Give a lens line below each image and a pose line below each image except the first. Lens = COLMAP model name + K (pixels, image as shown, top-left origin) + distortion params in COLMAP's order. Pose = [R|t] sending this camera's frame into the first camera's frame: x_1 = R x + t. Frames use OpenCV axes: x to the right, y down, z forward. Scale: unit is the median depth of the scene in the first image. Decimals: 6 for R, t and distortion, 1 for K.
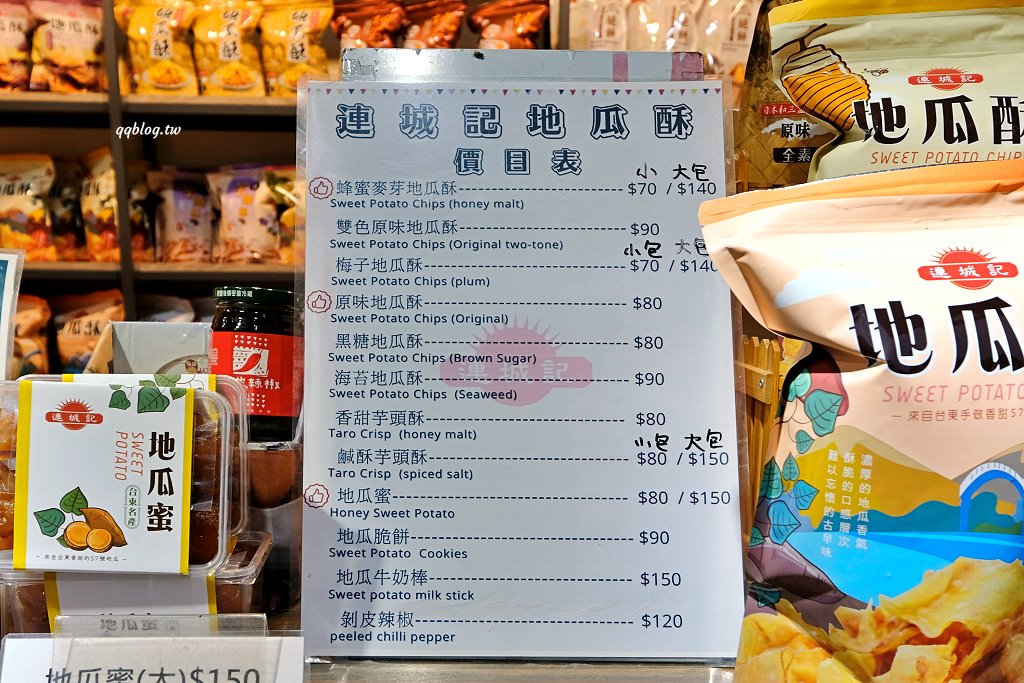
lens RADIAL K [[1006.3, 0, 504.1], [0, 1006.3, 366.4], [0, 0, 1]] dist [-0.010938, 0.000000]
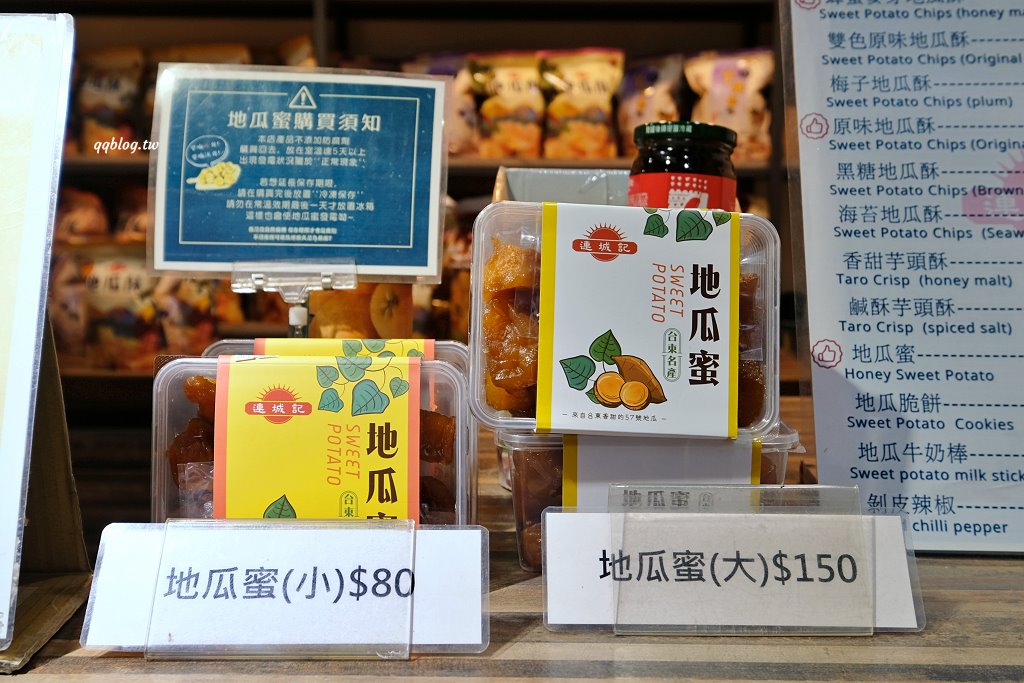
lens RADIAL K [[1049.2, 0, 542.0], [0, 1049.2, 203.8], [0, 0, 1]] dist [-0.002510, 0.000000]
pose [[0.997872, -0.008098, -0.064705, -0.369214], [0.002907, 0.996797, -0.079922, 0.074281], [0.065145, 0.079564, 0.994699, 0.107968]]
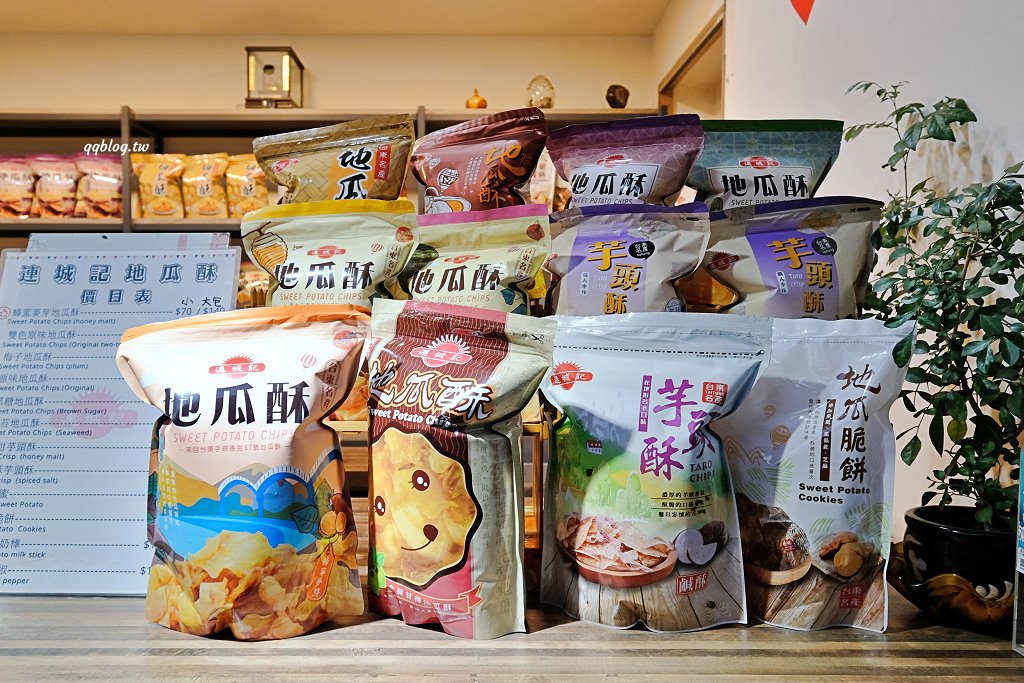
lens RADIAL K [[734.4, 0, 496.5], [0, 734.4, 272.3], [0, 0, 1]] dist [0.021721, -0.002812]
pose [[0.998893, -0.010882, -0.045774, 0.781775], [0.003723, 0.988117, -0.153661, -0.046619], [0.046902, 0.153320, 0.987063, -0.268868]]
